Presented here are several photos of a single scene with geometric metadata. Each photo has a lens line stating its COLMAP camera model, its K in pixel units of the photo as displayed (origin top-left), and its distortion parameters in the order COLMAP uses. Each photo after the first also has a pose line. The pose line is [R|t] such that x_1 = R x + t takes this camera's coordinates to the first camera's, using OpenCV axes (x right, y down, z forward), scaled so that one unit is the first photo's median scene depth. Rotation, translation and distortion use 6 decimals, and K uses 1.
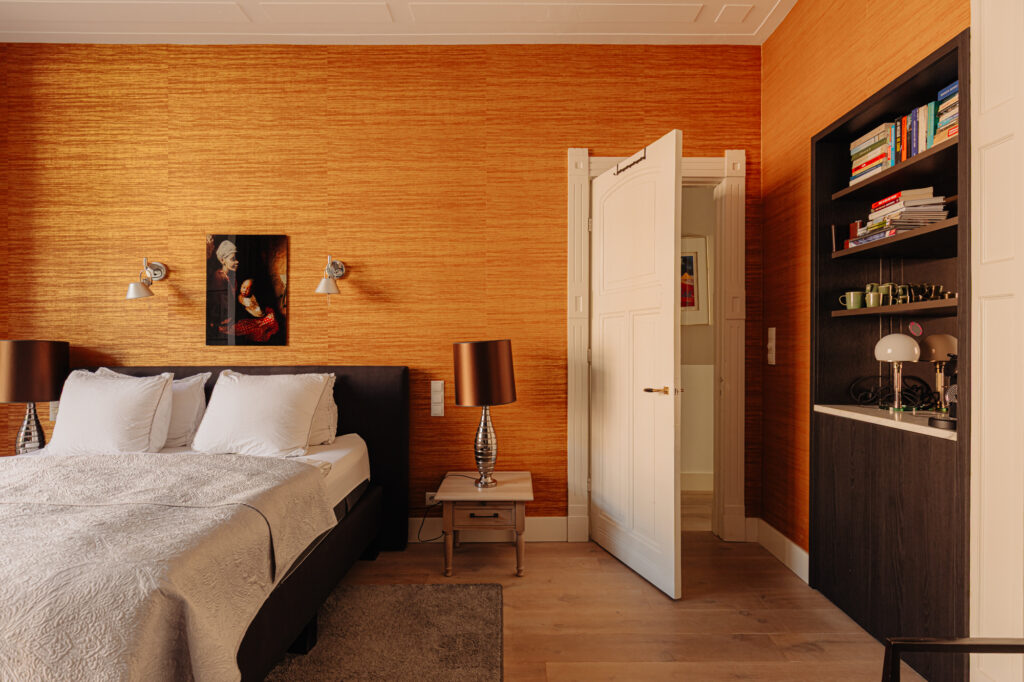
lens RADIAL K [[517.8, 0, 513.2], [0, 517.8, 338.1], [0, 0, 1]] dist [-0.002254, 0.000098]
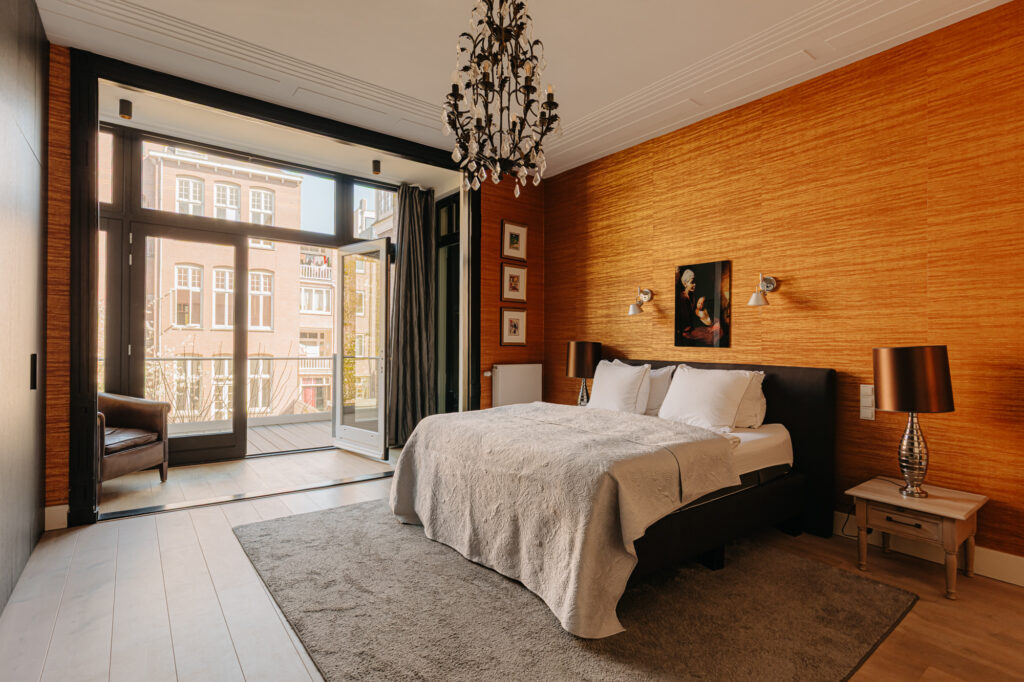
lens RADIAL K [[531.3, 0, 509.6], [0, 531.3, 361.1], [0, 0, 1]] dist [-0.001273, -0.000110]
pose [[0.586556, 0.039736, -0.808933, 0.307978], [-0.007735, 0.999025, 0.043466, -0.004879], [0.809872, -0.019238, 0.586291, -0.200966]]
